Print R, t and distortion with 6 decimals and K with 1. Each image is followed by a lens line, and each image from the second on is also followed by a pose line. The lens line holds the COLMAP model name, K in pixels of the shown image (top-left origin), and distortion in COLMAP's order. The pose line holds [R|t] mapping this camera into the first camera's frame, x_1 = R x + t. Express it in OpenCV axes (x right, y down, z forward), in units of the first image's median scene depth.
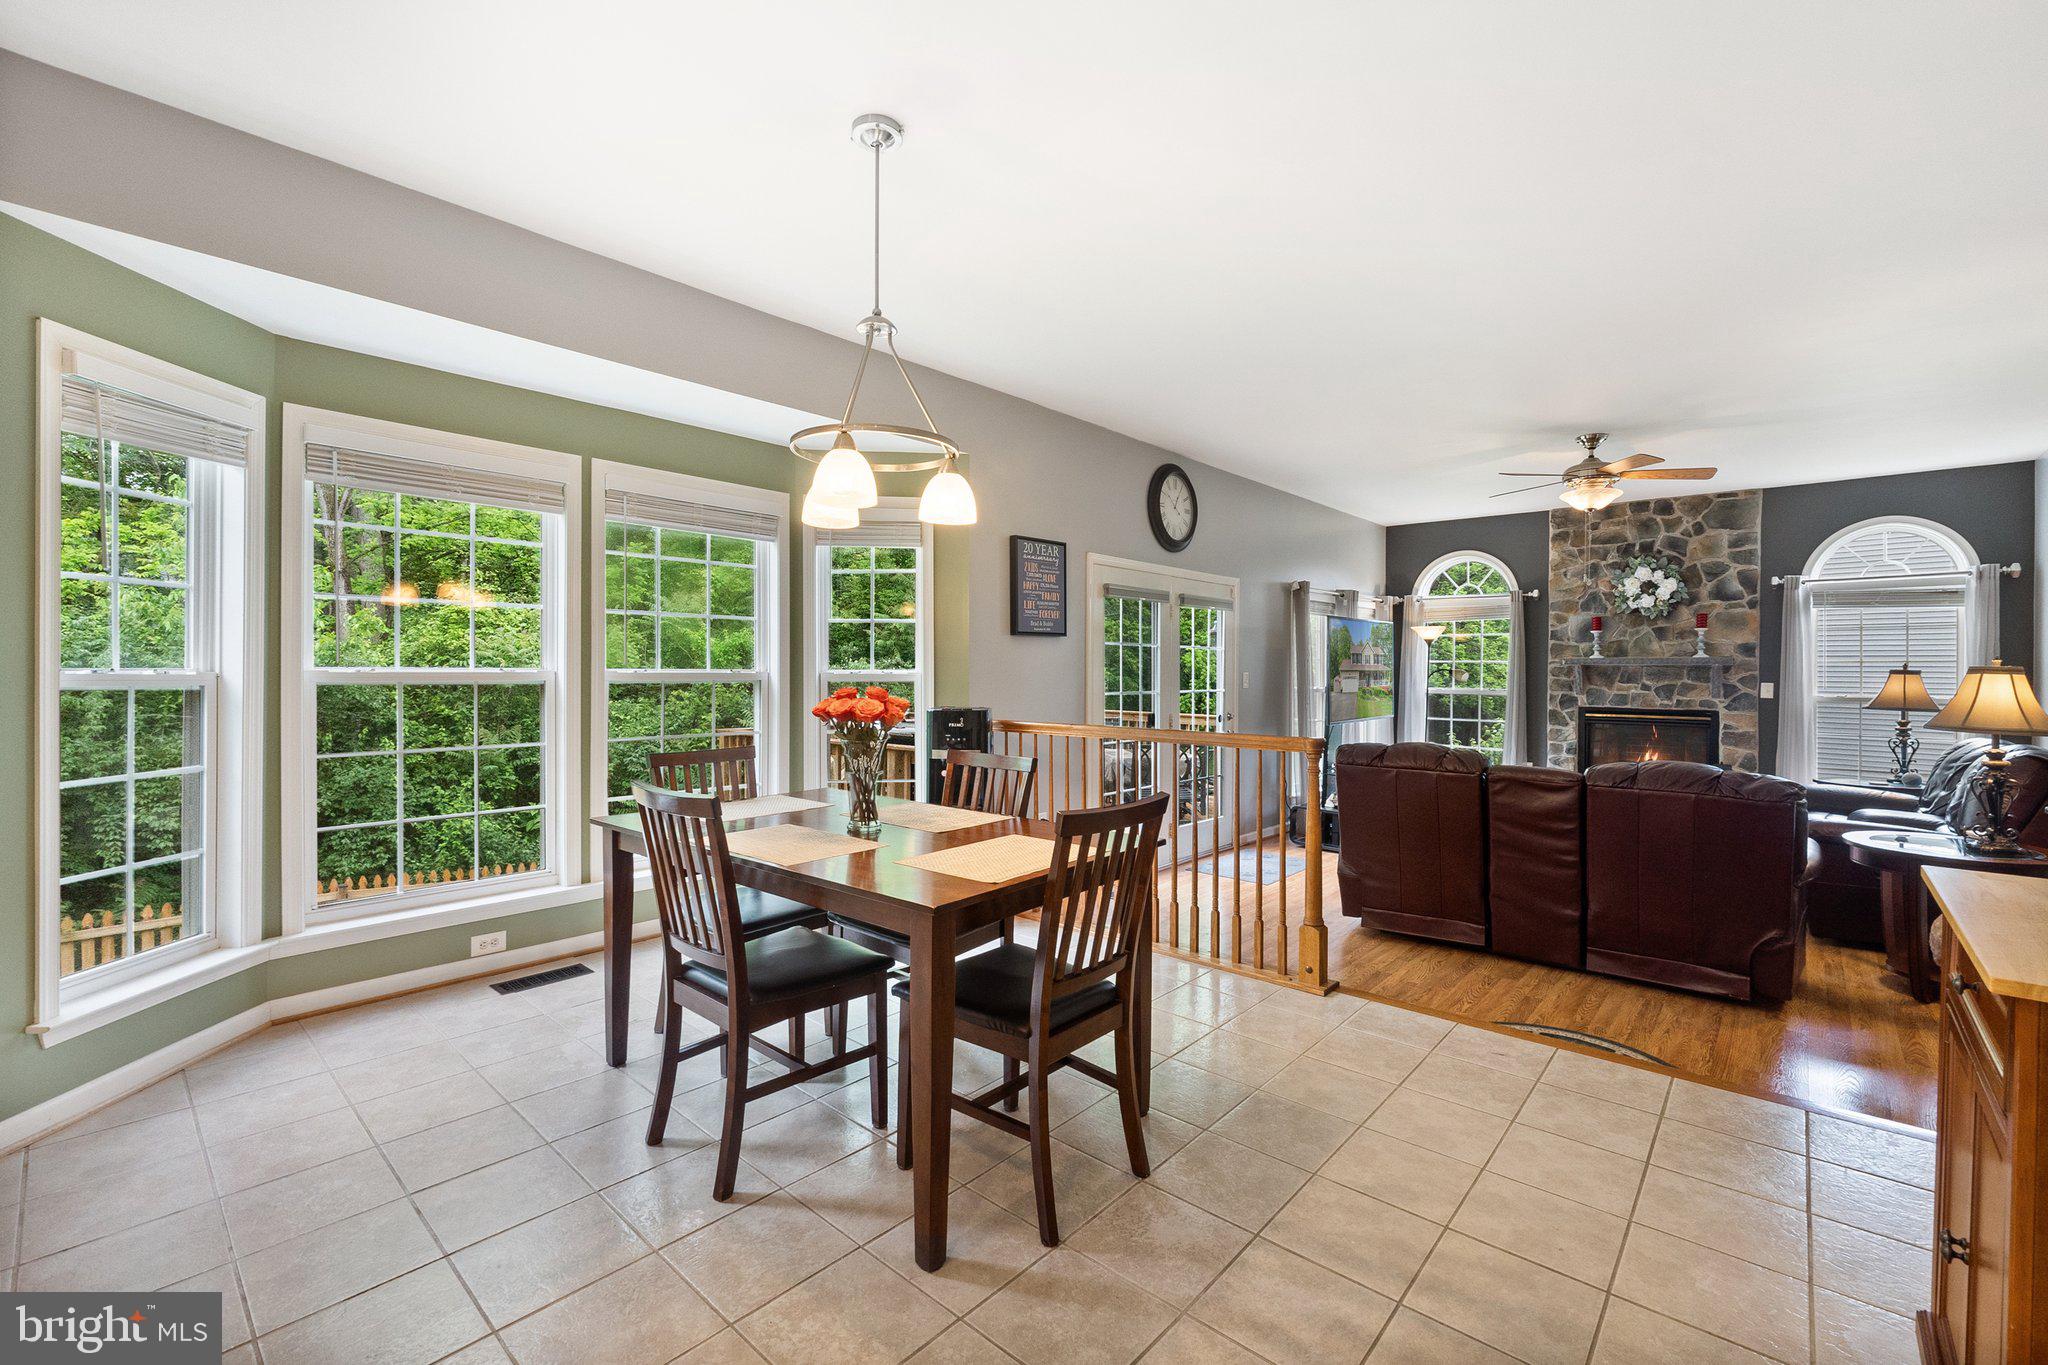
lens RADIAL K [[870.6, 0, 1032.6], [0, 870.6, 680.3], [0, 0, 1]] dist [-0.015814, 0.005071]
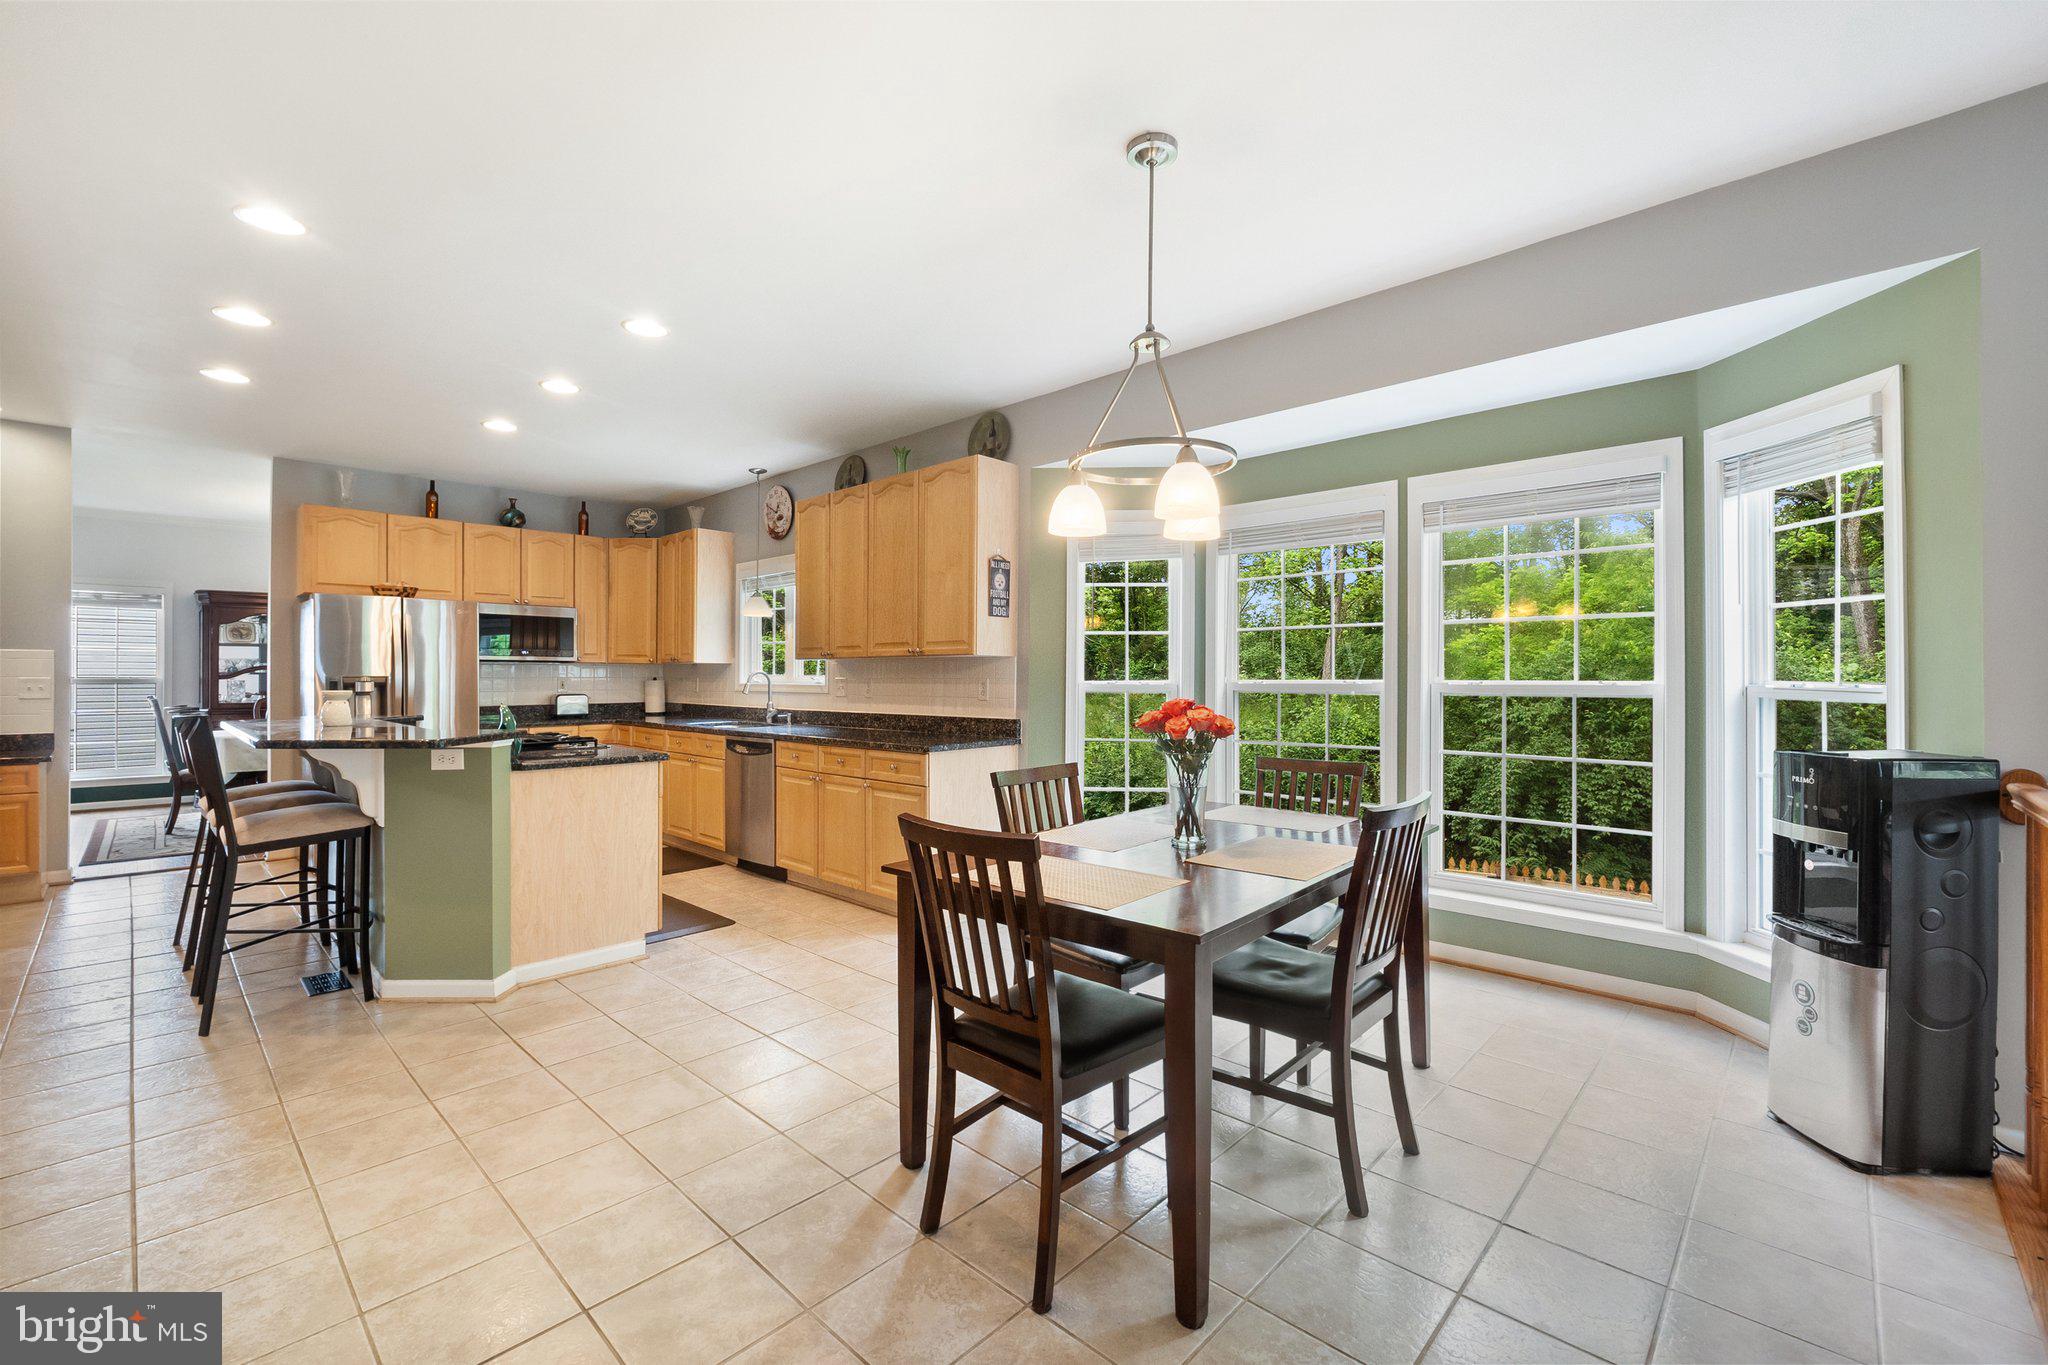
lens RADIAL K [[863.0, 0, 1025.0], [0, 863.0, 673.3], [0, 0, 1]] dist [-0.006039, -0.000184]
pose [[-0.048629, -0.009839, -0.998768, 0.253339], [-0.011772, 0.999888, -0.009276, -0.003432], [0.998748, 0.011306, -0.048739, 0.268686]]
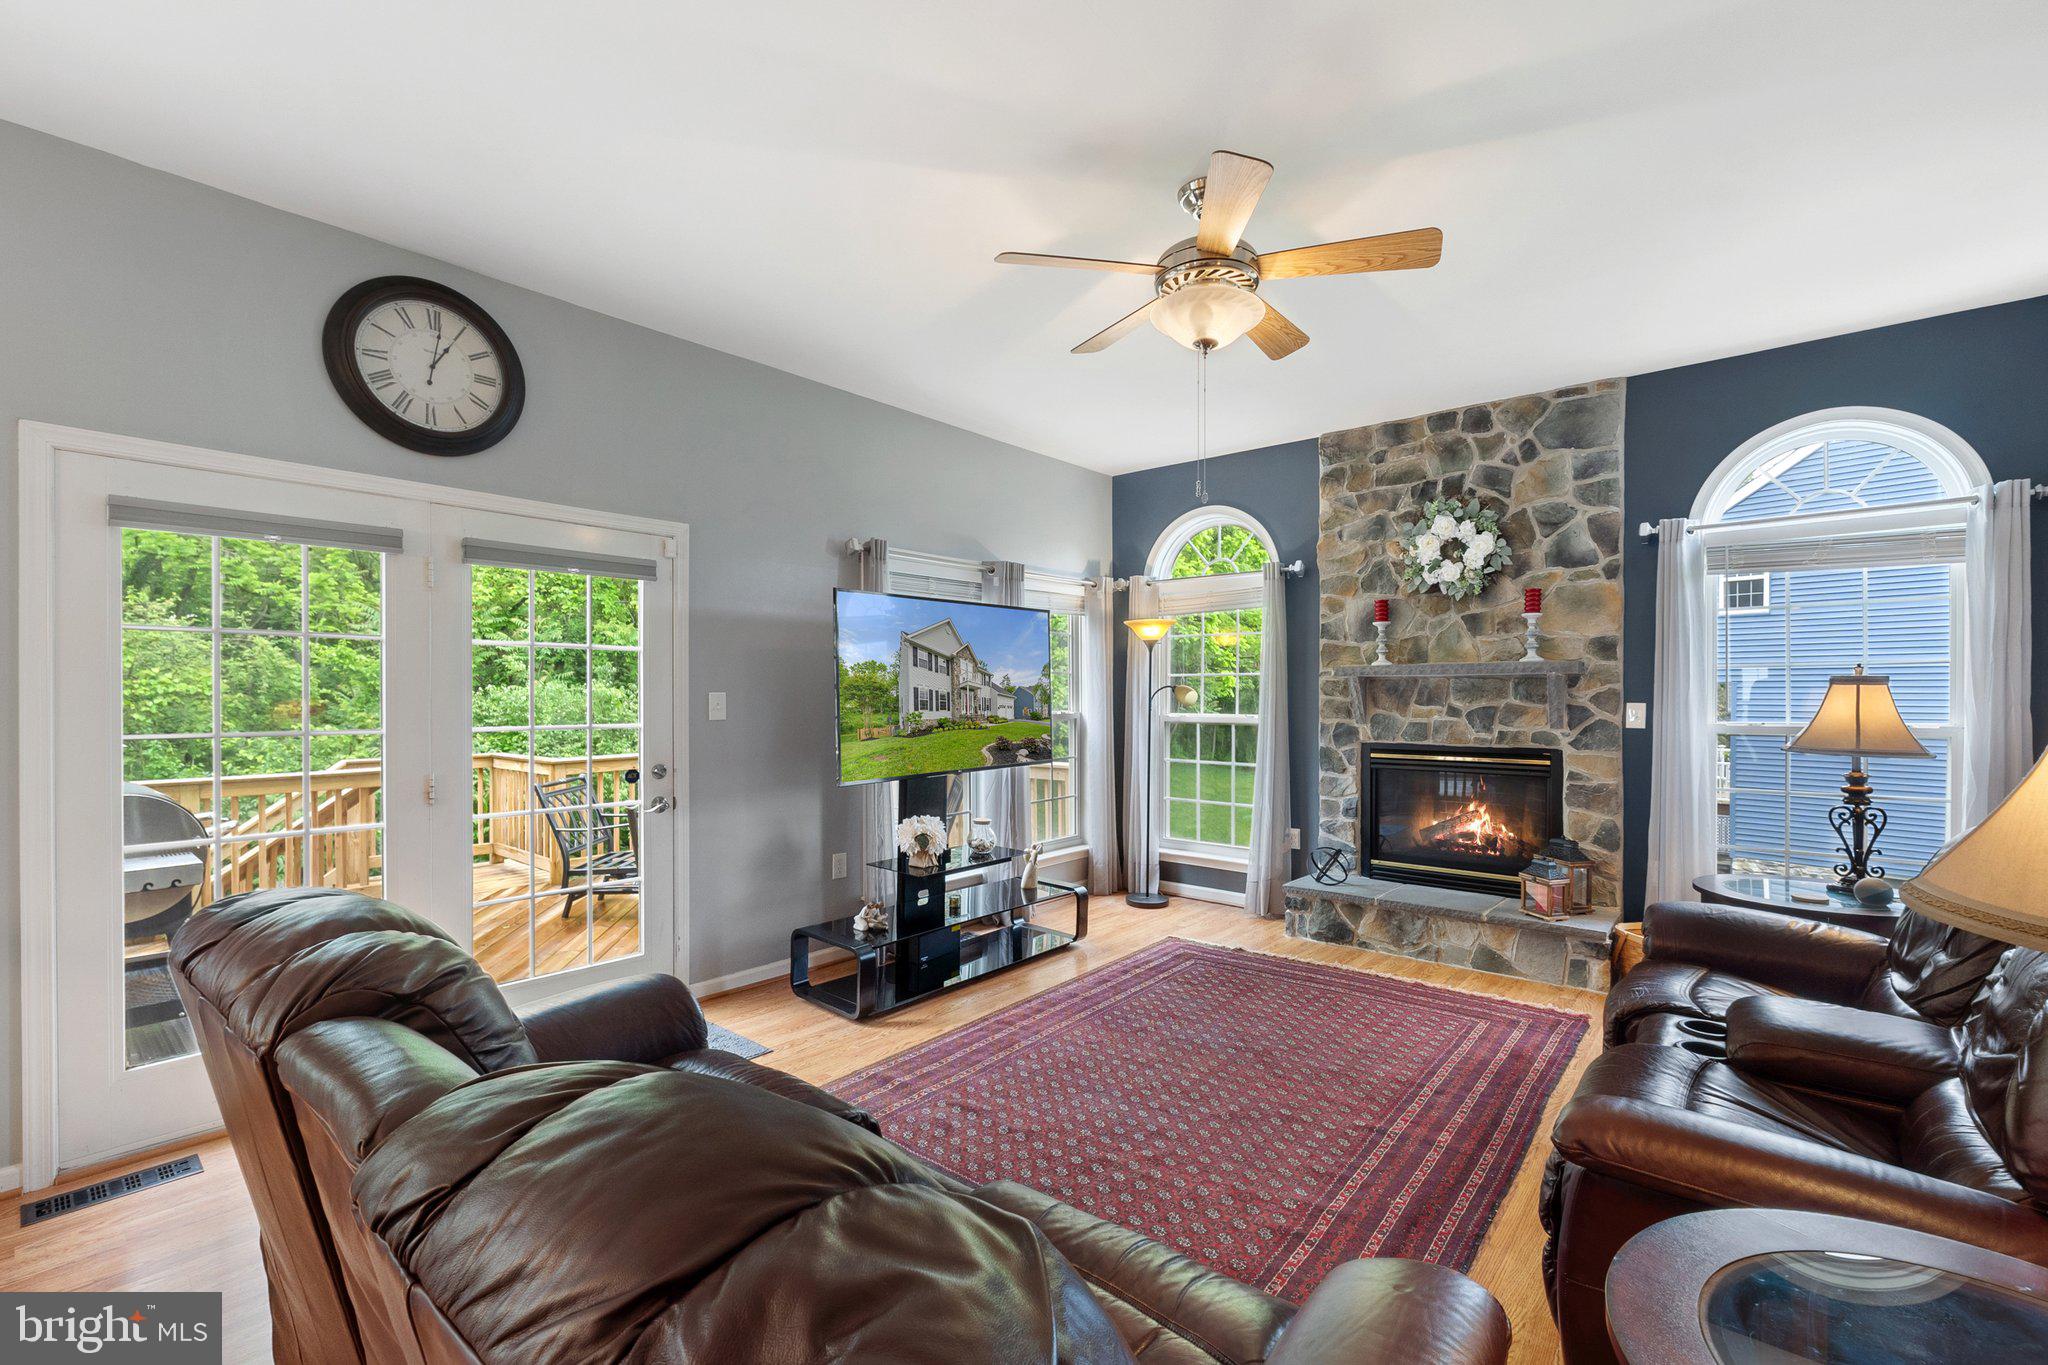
lens RADIAL K [[876.2, 0, 1032.4], [0, 876.2, 704.3], [0, 0, 1]] dist [-0.003048, -0.000421]
pose [[0.999724, -0.006352, 0.022636, 0.400125], [0.006387, 0.999979, -0.001438, 0.001949], [-0.022627, 0.001582, 0.999743, 0.385722]]
